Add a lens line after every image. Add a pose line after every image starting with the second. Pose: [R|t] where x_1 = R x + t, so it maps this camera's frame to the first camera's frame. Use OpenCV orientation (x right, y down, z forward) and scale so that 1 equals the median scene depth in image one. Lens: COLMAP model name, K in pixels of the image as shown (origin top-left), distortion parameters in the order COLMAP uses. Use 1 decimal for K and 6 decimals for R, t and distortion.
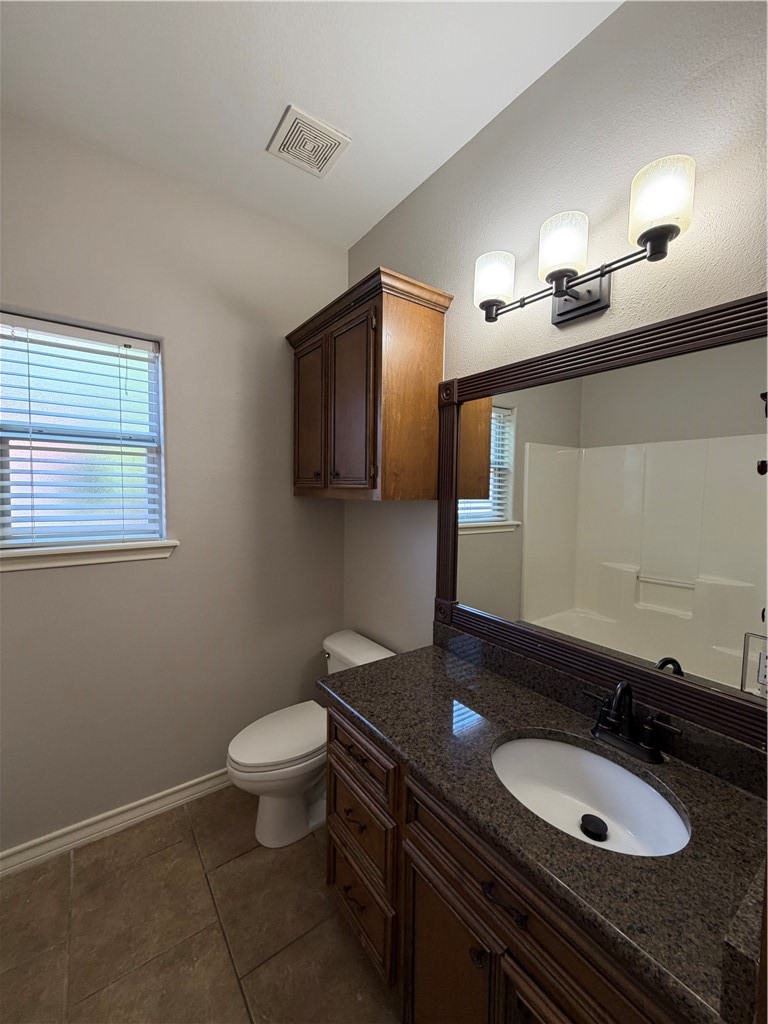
lens RADIAL K [[410.5, 0, 382.3], [0, 410.5, 513.4], [0, 0, 1]] dist [-0.001368, 0.000315]
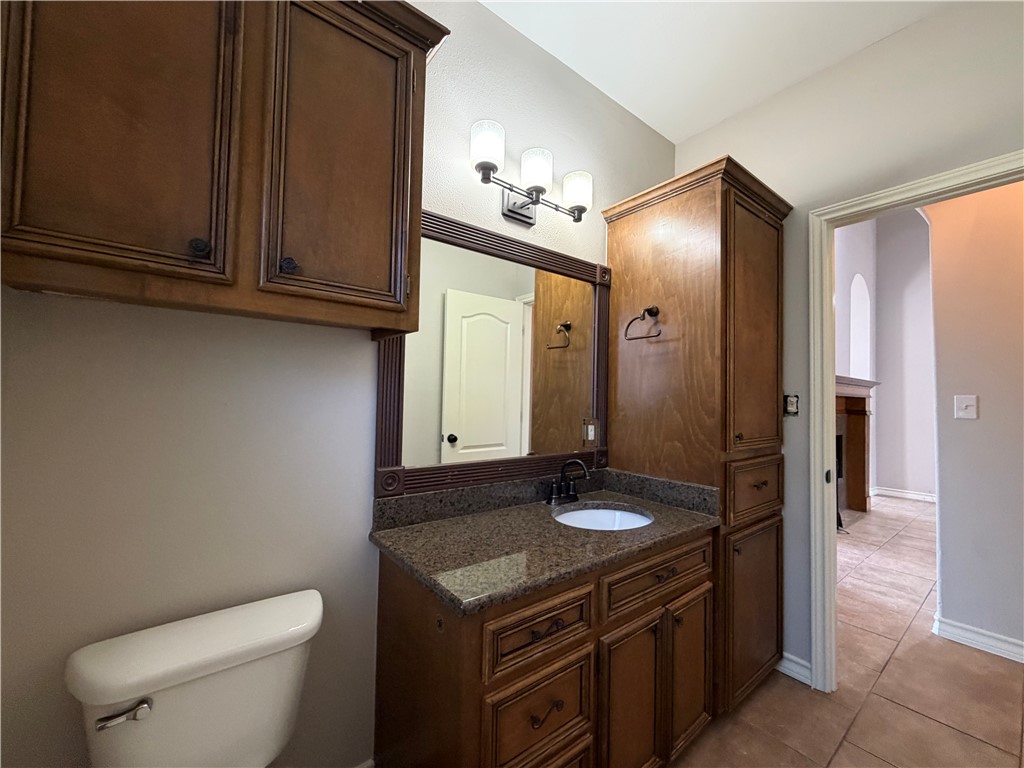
lens RADIAL K [[410.5, 0, 516.6], [0, 410.5, 387.5], [0, 0, 1]] dist [-0.001368, 0.000315]
pose [[-0.043629, 0.008855, 0.999009, -0.844256], [0.028428, 0.999567, -0.007619, 0.093389], [-0.998643, 0.028068, -0.043862, 1.015755]]
